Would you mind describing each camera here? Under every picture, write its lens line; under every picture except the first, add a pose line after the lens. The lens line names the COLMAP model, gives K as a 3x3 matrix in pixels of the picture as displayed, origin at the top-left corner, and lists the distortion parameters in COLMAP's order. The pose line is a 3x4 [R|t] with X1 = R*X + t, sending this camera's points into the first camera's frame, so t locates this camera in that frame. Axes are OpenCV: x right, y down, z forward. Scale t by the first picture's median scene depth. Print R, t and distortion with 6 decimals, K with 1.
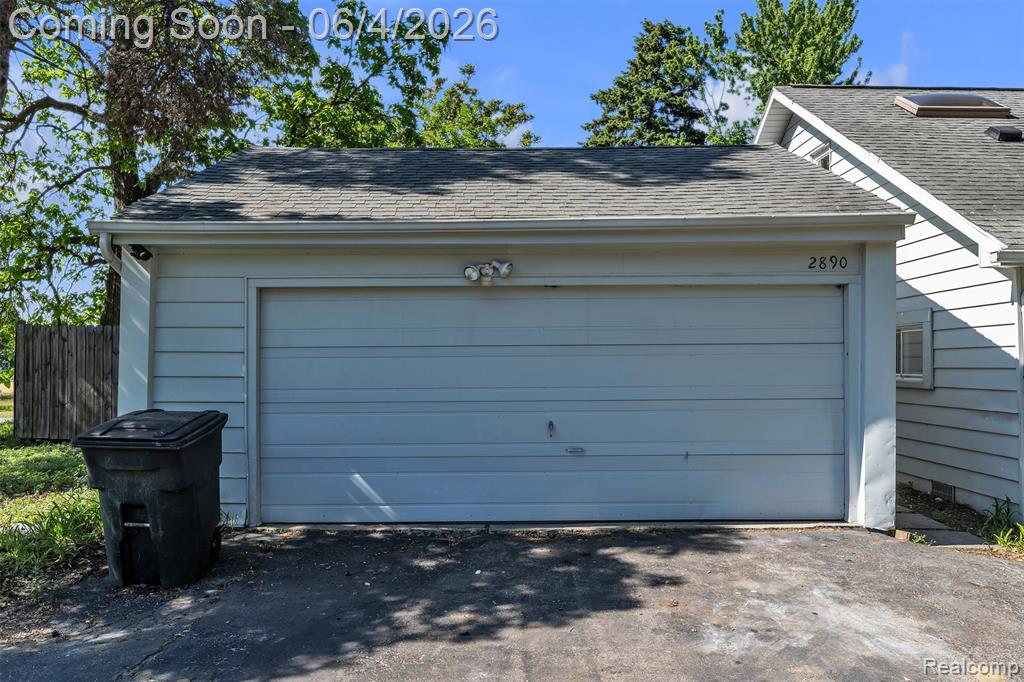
lens RADIAL K [[787.0, 0, 511.5], [0, 787.0, 346.4], [0, 0, 1]] dist [0.006943, -0.011342]
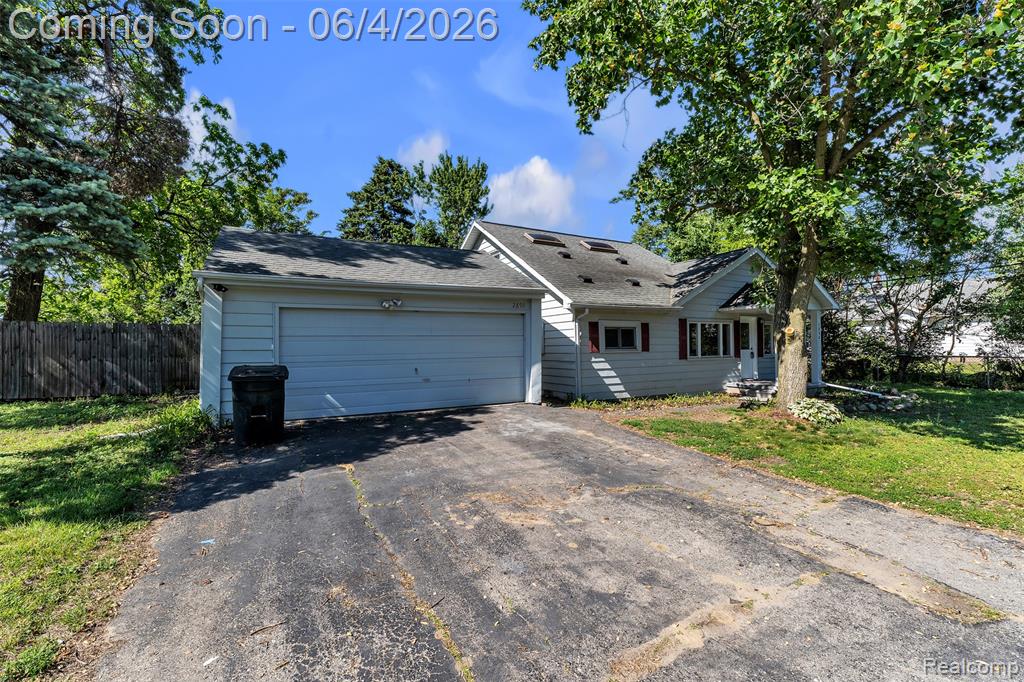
lens RADIAL K [[440.3, 0, 512.4], [0, 440.3, 337.3], [0, 0, 1]] dist [0.003815, -0.000994]
pose [[0.884892, 0.003896, 0.465780, -0.165081], [-0.002445, 0.999990, -0.003720, 0.004016], [-0.465790, 0.002153, 0.884893, -0.163891]]
